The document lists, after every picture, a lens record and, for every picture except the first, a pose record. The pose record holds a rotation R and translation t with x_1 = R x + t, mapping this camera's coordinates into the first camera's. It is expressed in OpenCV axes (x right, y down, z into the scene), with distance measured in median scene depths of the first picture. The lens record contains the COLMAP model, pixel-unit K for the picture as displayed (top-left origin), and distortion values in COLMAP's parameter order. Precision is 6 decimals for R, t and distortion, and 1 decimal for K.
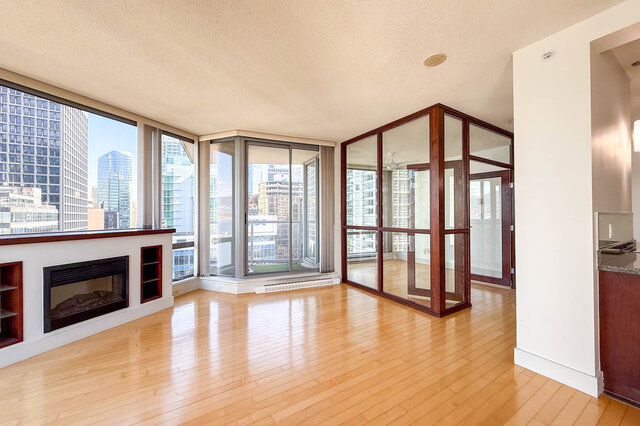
lens RADIAL K [[253.5, 0, 315.0], [0, 253.5, 213.8], [0, 0, 1]] dist [-0.000410, 0.000062]
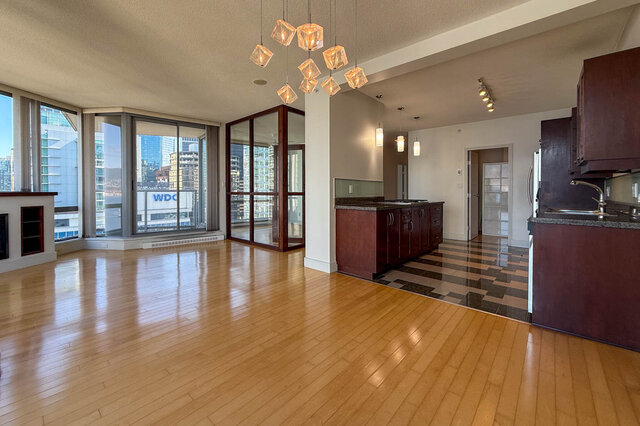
lens RADIAL K [[264.5, 0, 316.3], [0, 264.5, 194.2], [0, 0, 1]] dist [0.001614, -0.000080]
pose [[0.959750, 0.000328, 0.280856, 0.184759], [-0.005760, 0.999812, 0.018514, 0.033751], [-0.280797, -0.019386, 0.959571, -0.376762]]
